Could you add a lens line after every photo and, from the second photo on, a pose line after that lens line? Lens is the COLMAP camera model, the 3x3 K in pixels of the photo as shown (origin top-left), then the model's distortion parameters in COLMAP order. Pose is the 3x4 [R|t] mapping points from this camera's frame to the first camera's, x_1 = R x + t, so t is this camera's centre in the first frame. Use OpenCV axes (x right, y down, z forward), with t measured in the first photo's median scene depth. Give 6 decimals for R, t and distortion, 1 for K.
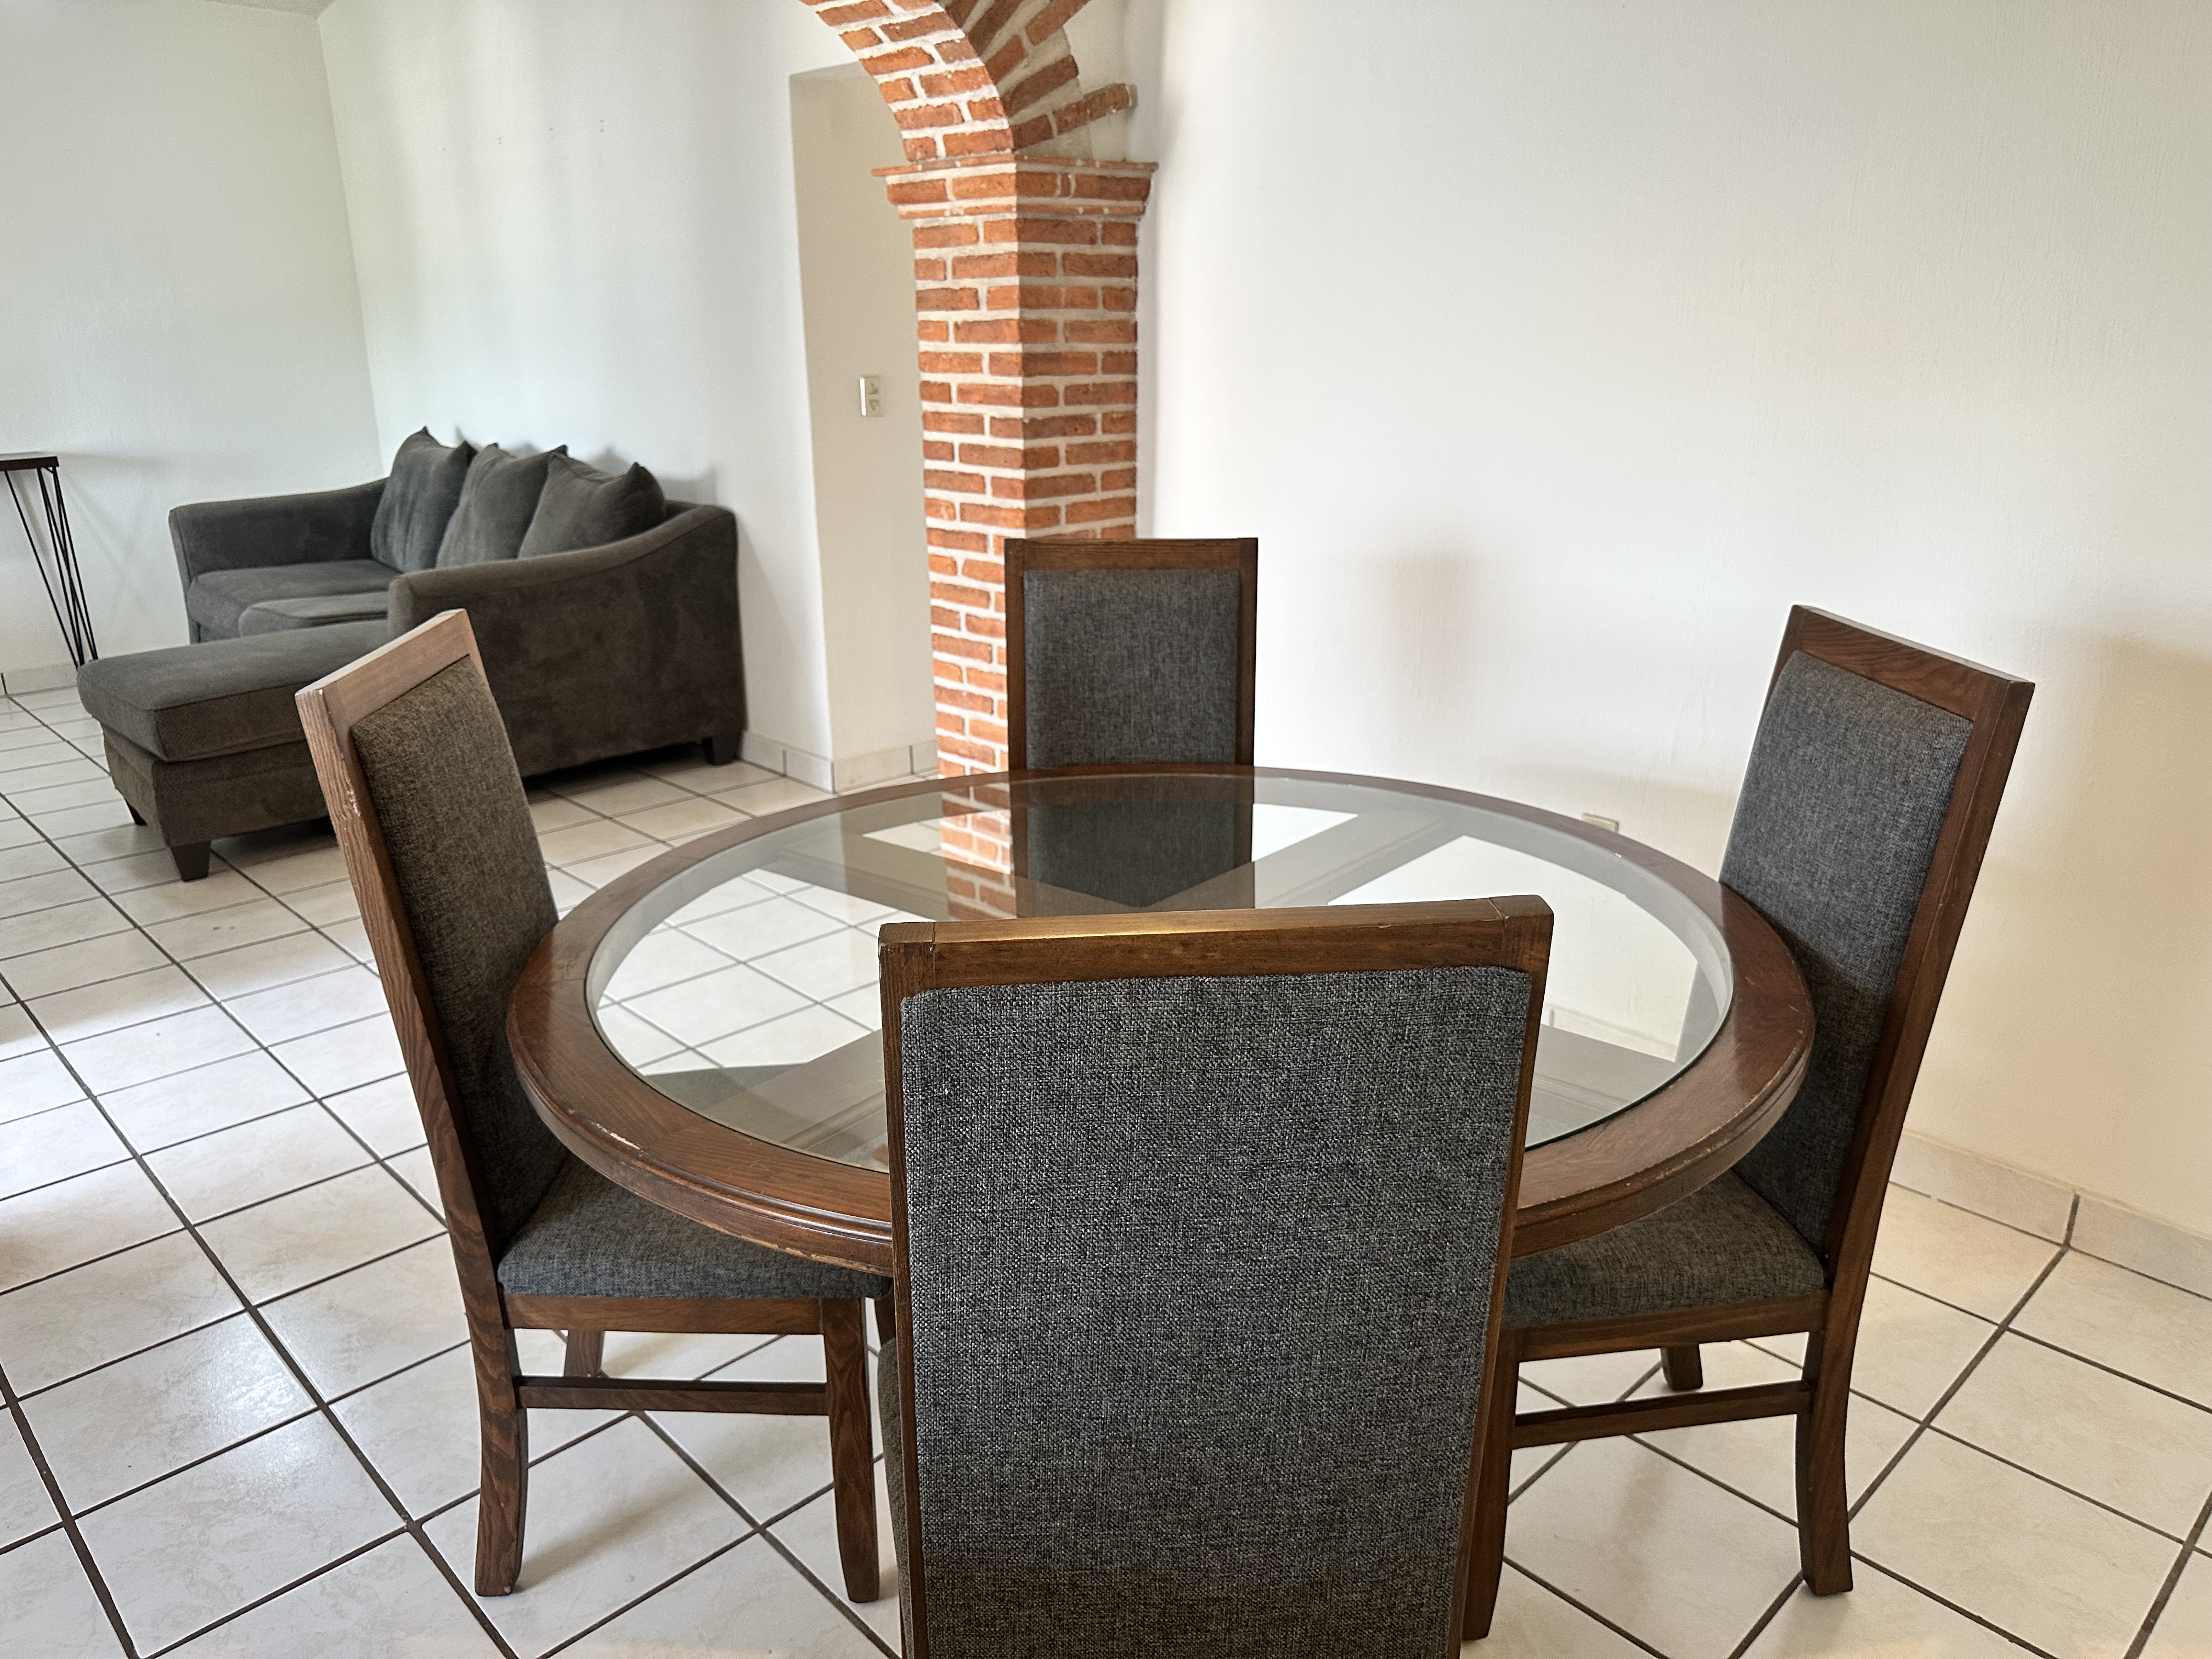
lens RADIAL K [[1565.6, 0, 1030.6], [0, 1565.6, 825.3], [0, 0, 1]] dist [0.081433, -0.256980]
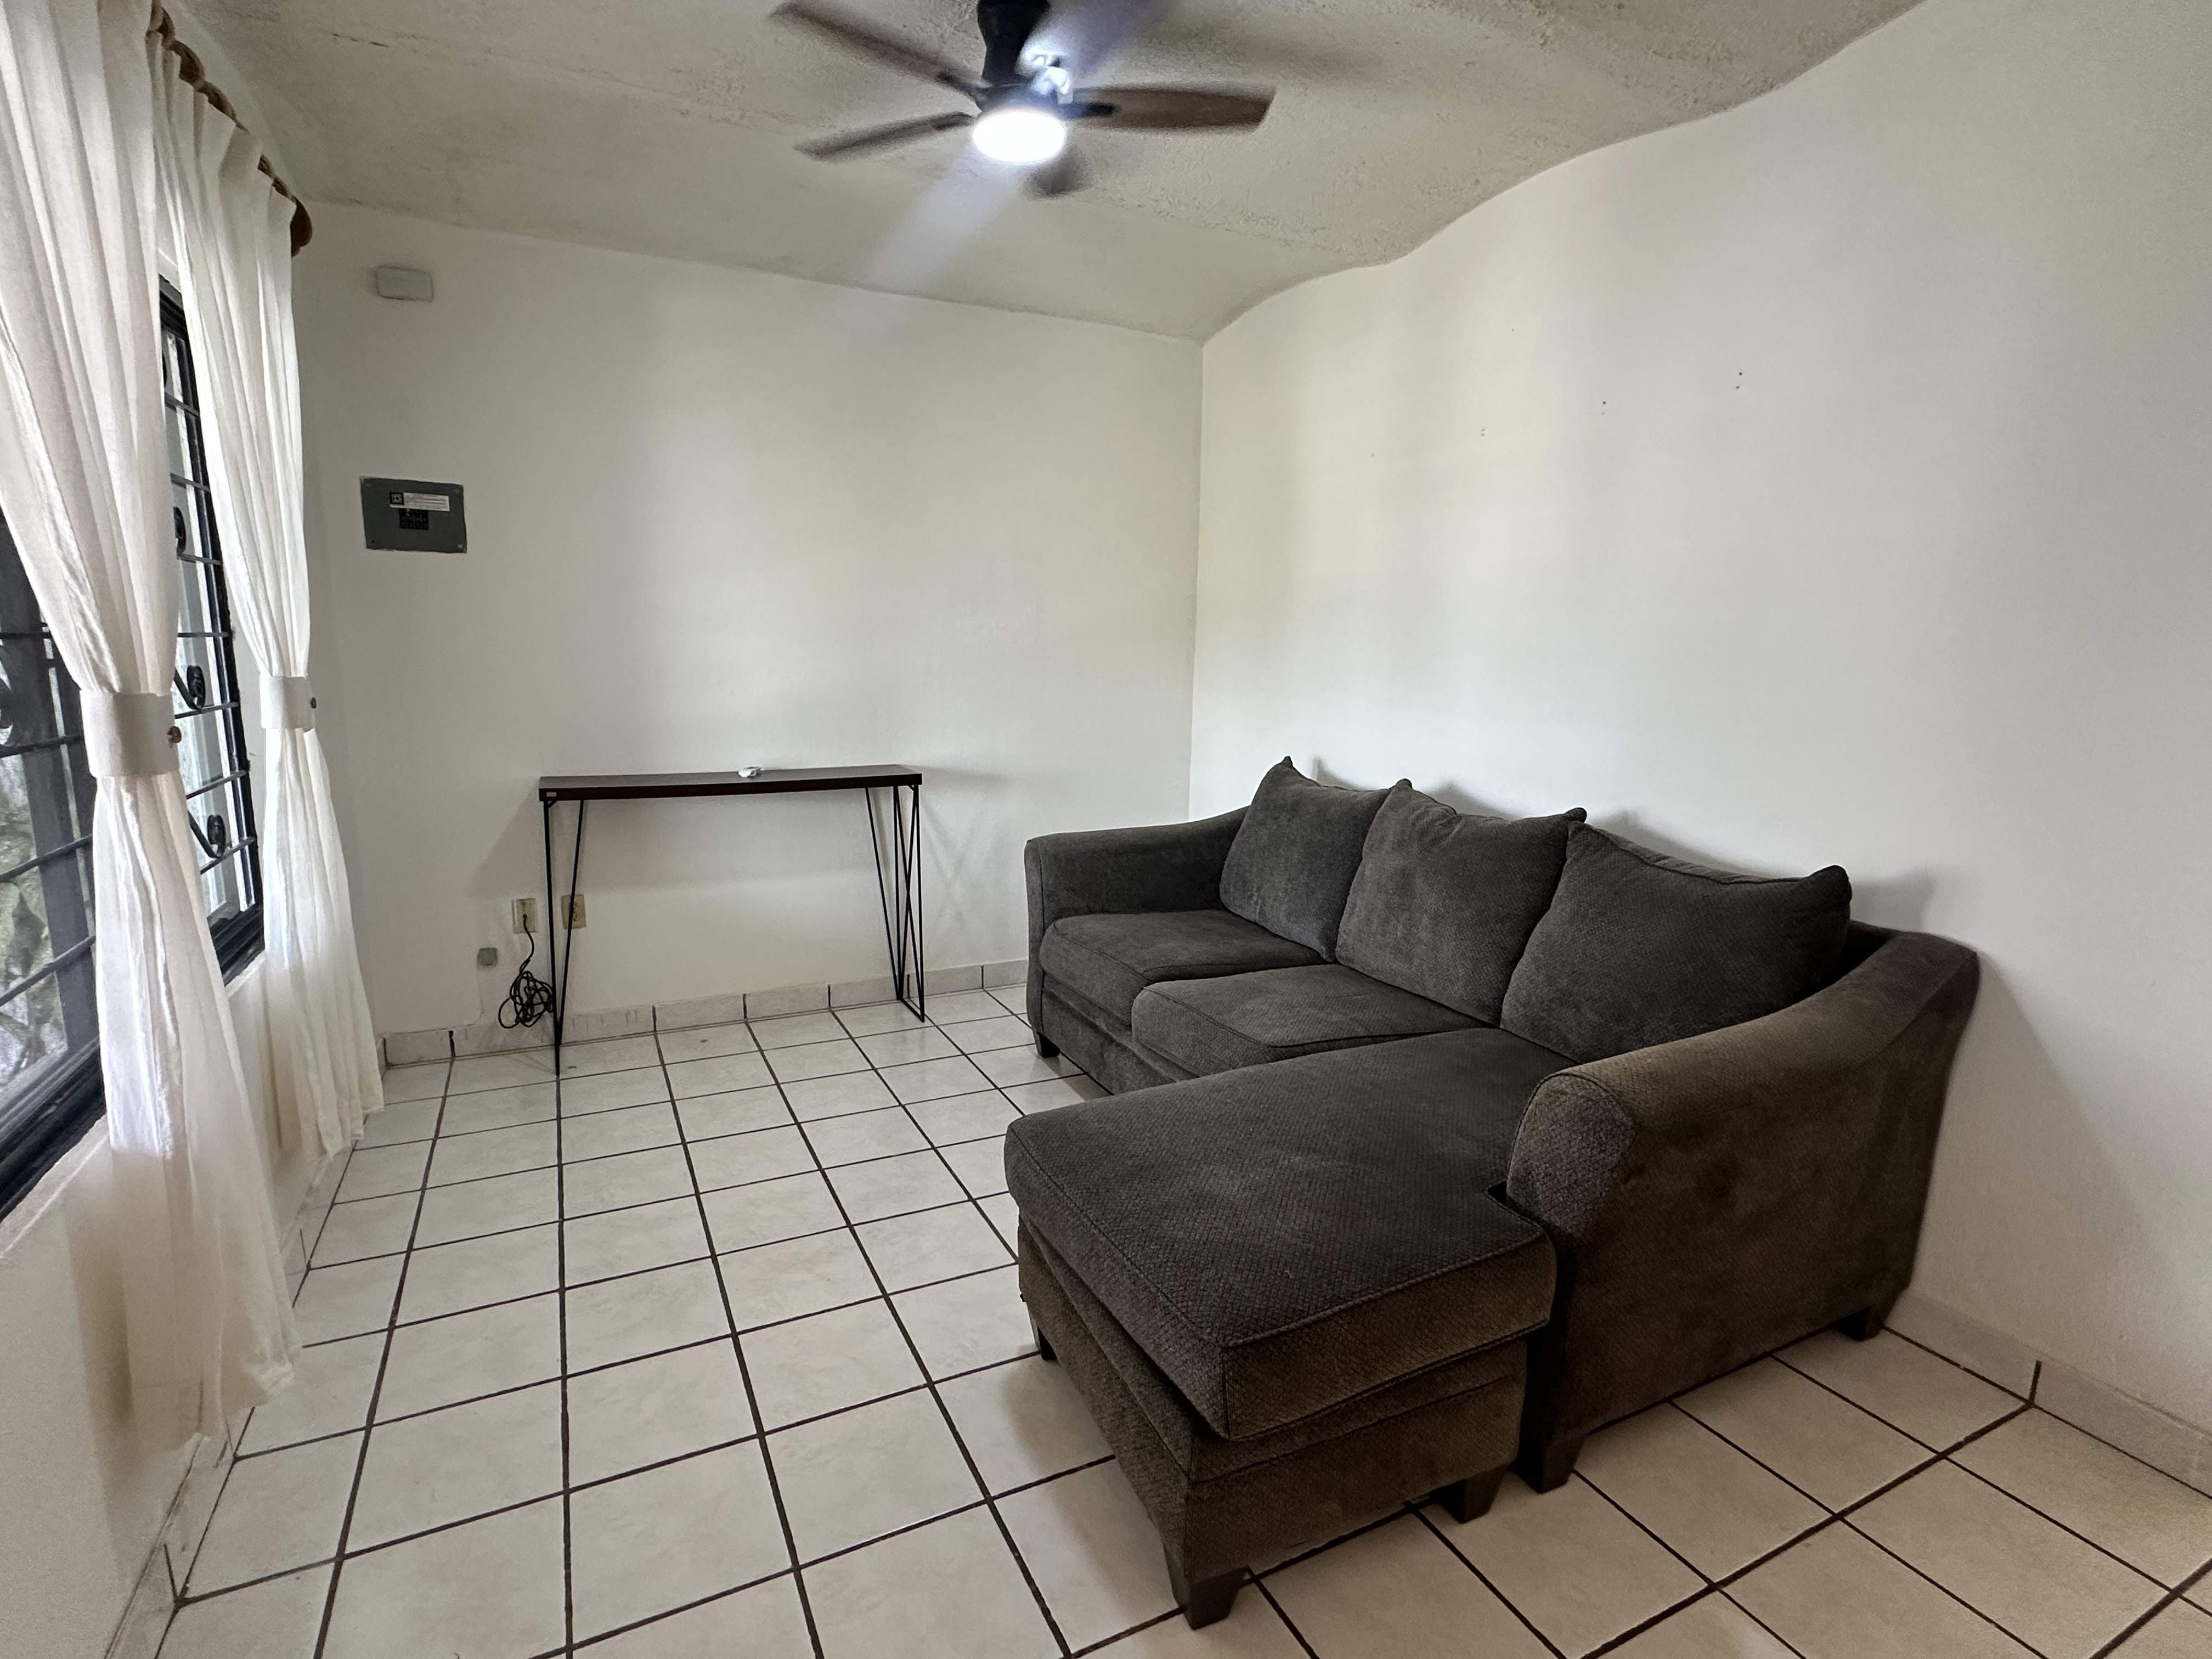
lens RADIAL K [[1114.0, 0, 1106.0], [0, 1114.0, 829.5], [0, 0, 1]] dist [0.001213, 0.000332]
pose [[0.962295, 0.067194, -0.263576, -0.617622], [-0.105118, 0.985591, -0.132519, -0.229752], [0.250874, 0.155230, 0.955493, 0.735860]]
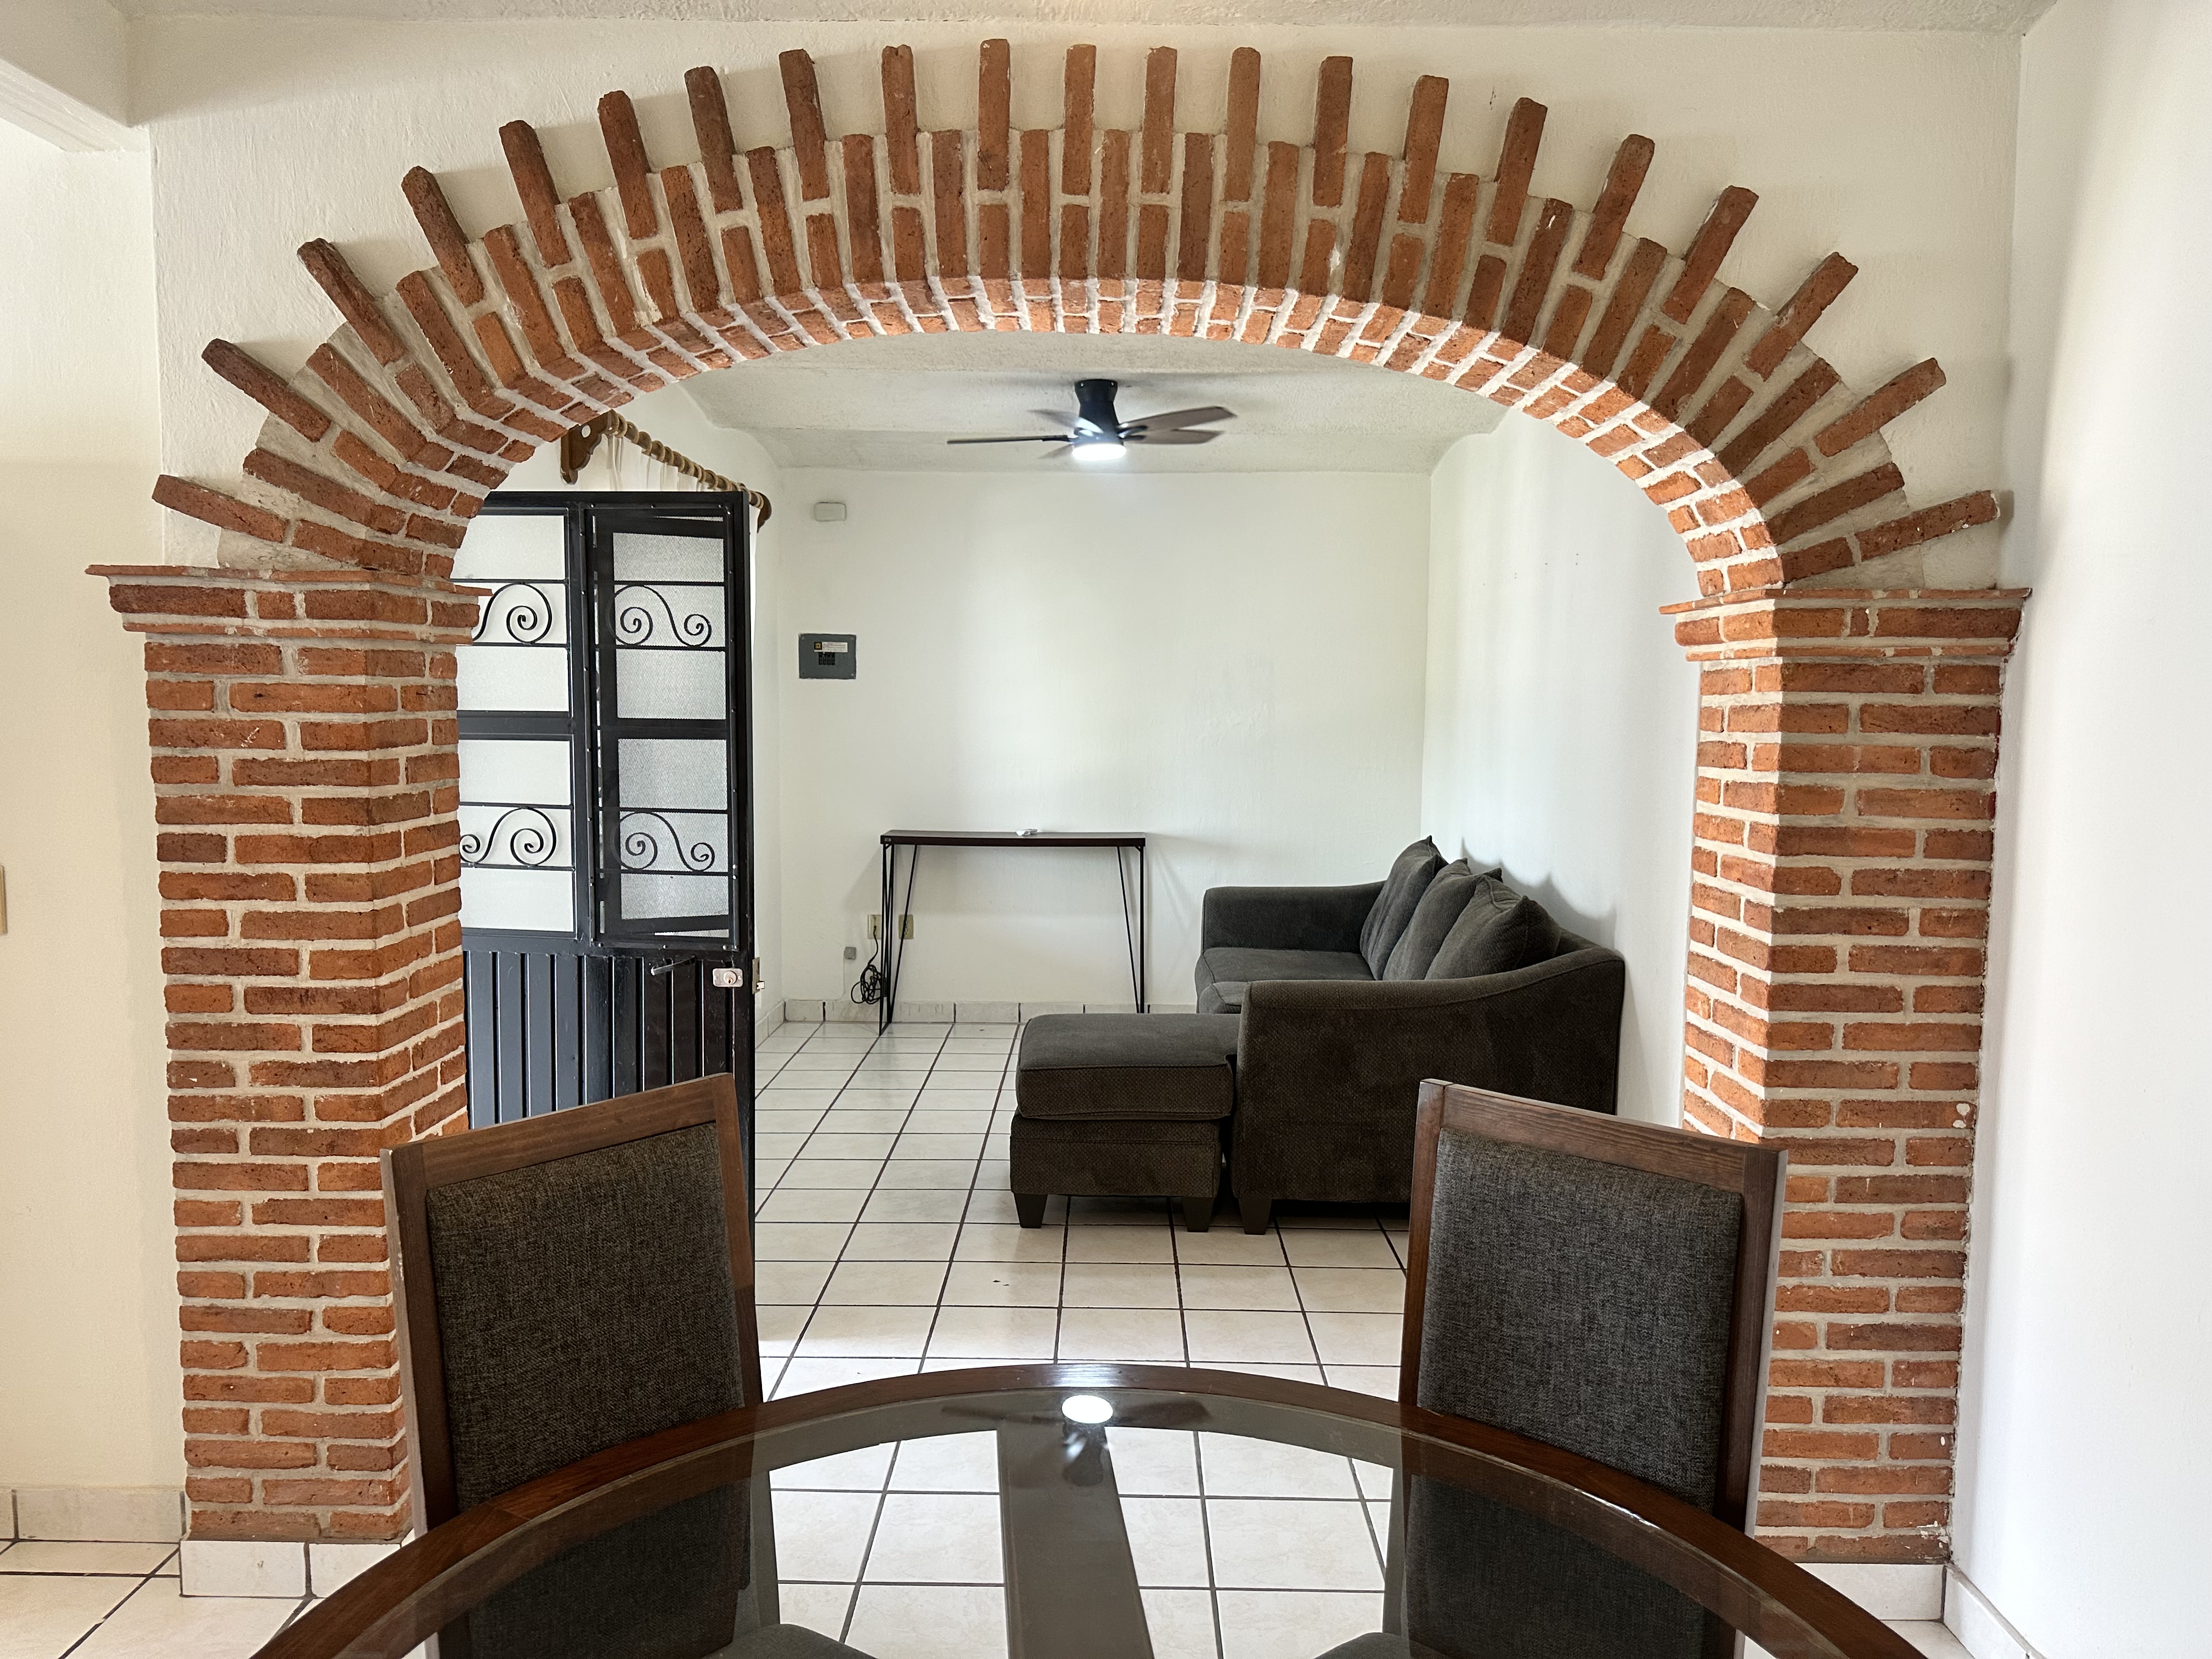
lens RADIAL K [[1511.6, 0, 1106.0], [0, 1511.6, 829.5], [0, 0, 1]] dist [0.064862, -0.098469]
pose [[0.744117, 0.070515, -0.664318, 0.240761], [-0.225767, 0.962450, -0.150726, -0.108141], [0.628744, 0.262139, 0.732095, 0.237583]]
